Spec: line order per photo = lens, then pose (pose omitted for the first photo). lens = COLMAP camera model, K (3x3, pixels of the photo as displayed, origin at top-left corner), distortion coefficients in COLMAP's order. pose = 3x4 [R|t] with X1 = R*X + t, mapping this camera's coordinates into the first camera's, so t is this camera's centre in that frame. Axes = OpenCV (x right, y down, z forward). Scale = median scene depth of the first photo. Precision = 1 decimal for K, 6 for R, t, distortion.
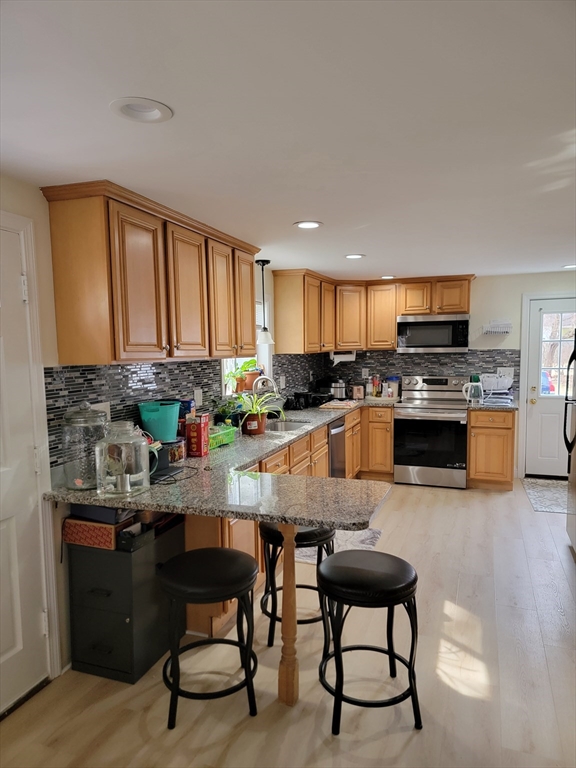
lens RADIAL K [[527.3, 0, 292.6], [0, 527.3, 390.3], [0, 0, 1]] dist [0.085636, -0.068837]
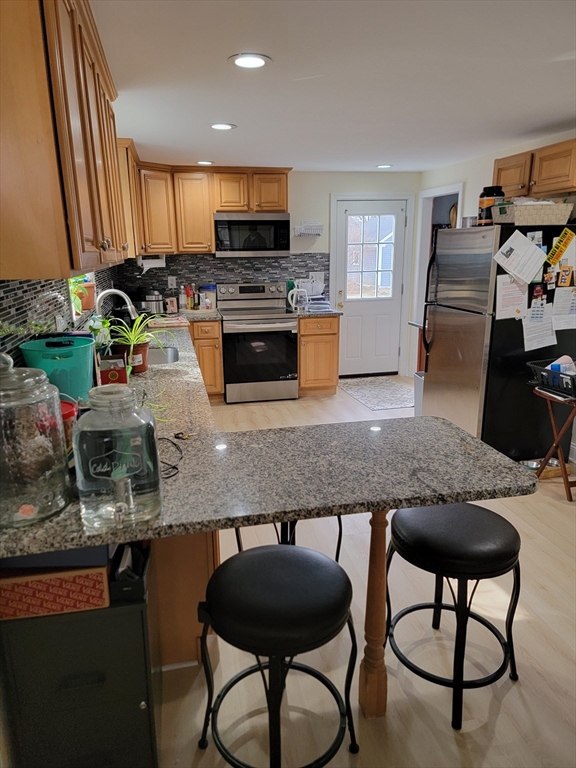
lens RADIAL K [[527.3, 0, 282.7], [0, 527.3, 383.5], [0, 0, 1]] dist [0.085636, -0.068837]
pose [[0.855054, -0.128541, 0.502354, -0.177403], [0.046991, 0.984010, 0.171803, -0.011225], [-0.516405, -0.123295, 0.847422, 0.182310]]
